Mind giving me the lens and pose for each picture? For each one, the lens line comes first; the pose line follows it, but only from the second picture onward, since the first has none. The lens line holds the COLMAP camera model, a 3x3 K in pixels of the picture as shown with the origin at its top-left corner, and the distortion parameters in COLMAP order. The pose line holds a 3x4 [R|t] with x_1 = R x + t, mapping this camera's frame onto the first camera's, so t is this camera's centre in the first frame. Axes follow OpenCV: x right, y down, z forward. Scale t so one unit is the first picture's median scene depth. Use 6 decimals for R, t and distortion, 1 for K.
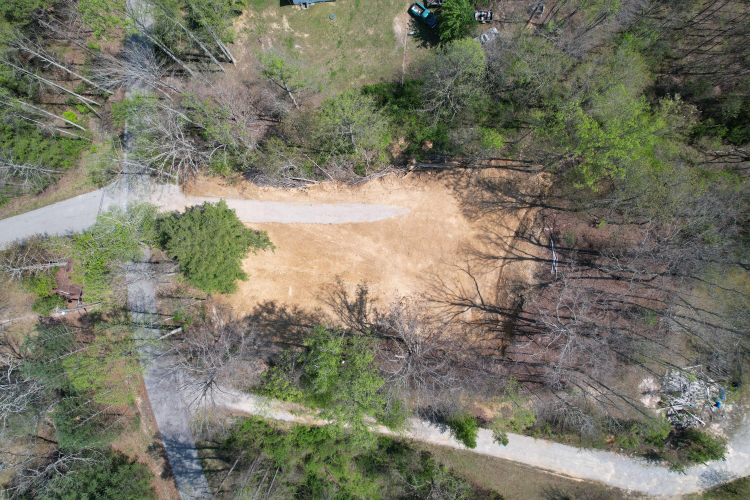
lens RADIAL K [[478.0, 0, 380.3], [0, 478.0, 246.8], [0, 0, 1]] dist [-0.057508, 0.043386]
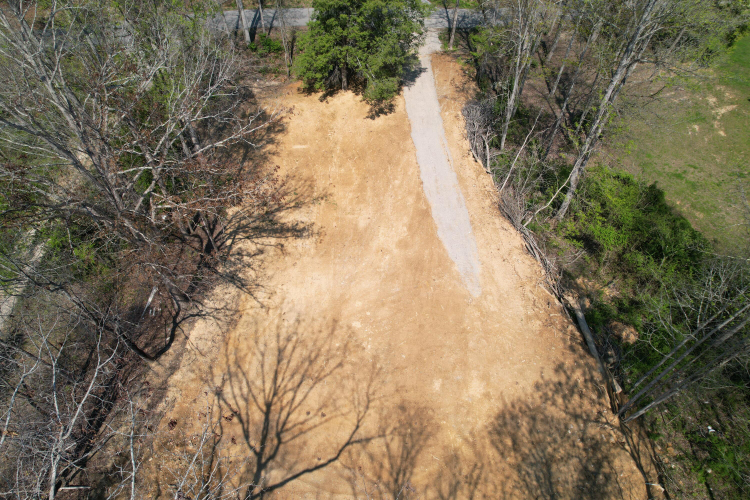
lens RADIAL K [[478.0, 0, 377.7], [0, 478.0, 250.1], [0, 0, 1]] dist [-0.057508, 0.043386]
pose [[0.097402, 0.803303, -0.587552, 0.284749], [-0.995161, 0.070943, -0.067979, 0.048568], [-0.012925, 0.591330, 0.806326, 0.613515]]
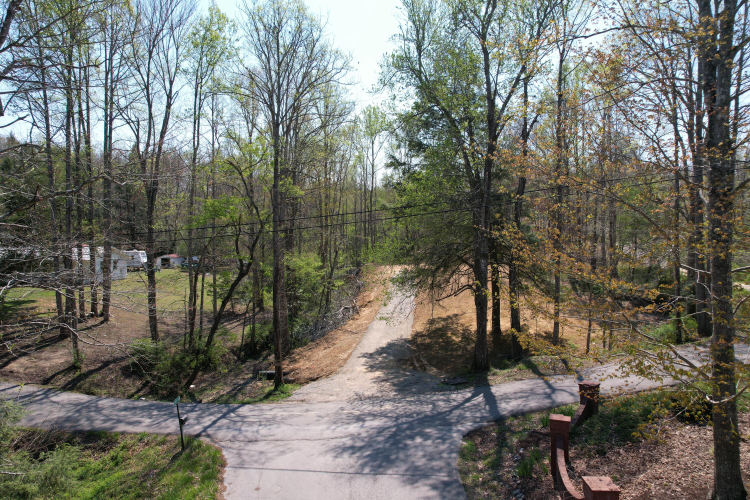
lens RADIAL K [[478.0, 0, 375.3], [0, 478.0, 251.1], [0, 0, 1]] dist [-0.057508, 0.043386]
pose [[0.095632, -0.012996, 0.995332, -0.822336], [0.995214, -0.018949, -0.095868, -0.042495], [0.020107, 0.999736, 0.011122, 0.954560]]
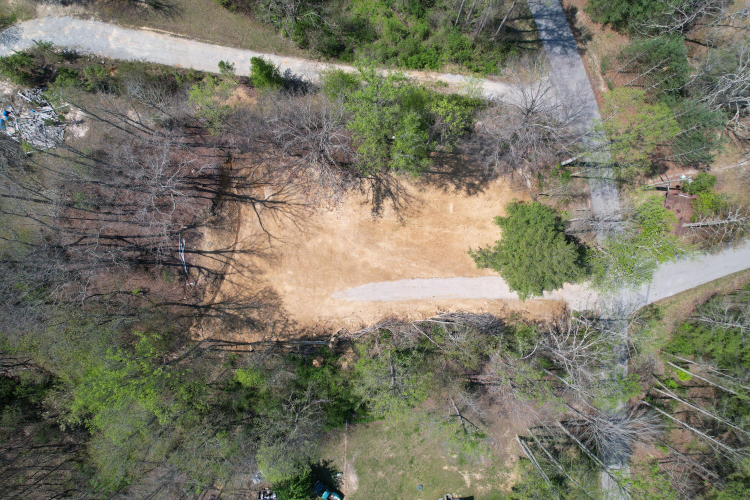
lens RADIAL K [[478.0, 0, 370.7], [0, 478.0, 247.5], [0, 0, 1]] dist [-0.057508, 0.043386]
pose [[-0.998961, 0.044703, 0.008906, -0.030053], [-0.044869, -0.998804, -0.019429, 0.038861], [0.008027, -0.019809, 0.999772, 0.022618]]
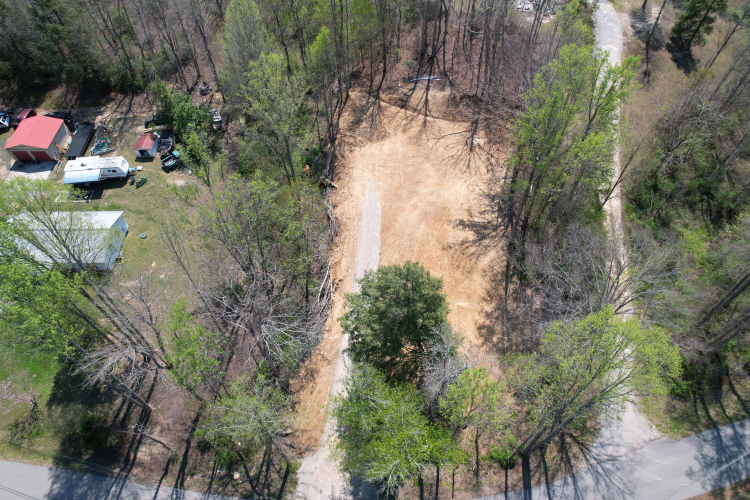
lens RADIAL K [[478.0, 0, 373.9], [0, 478.0, 250.7], [0, 0, 1]] dist [-0.057508, 0.043386]
pose [[0.081179, -0.802582, 0.590993, -0.610550], [0.996364, 0.049966, -0.069006, -0.002089], [0.025853, 0.594446, 0.803720, 0.328282]]
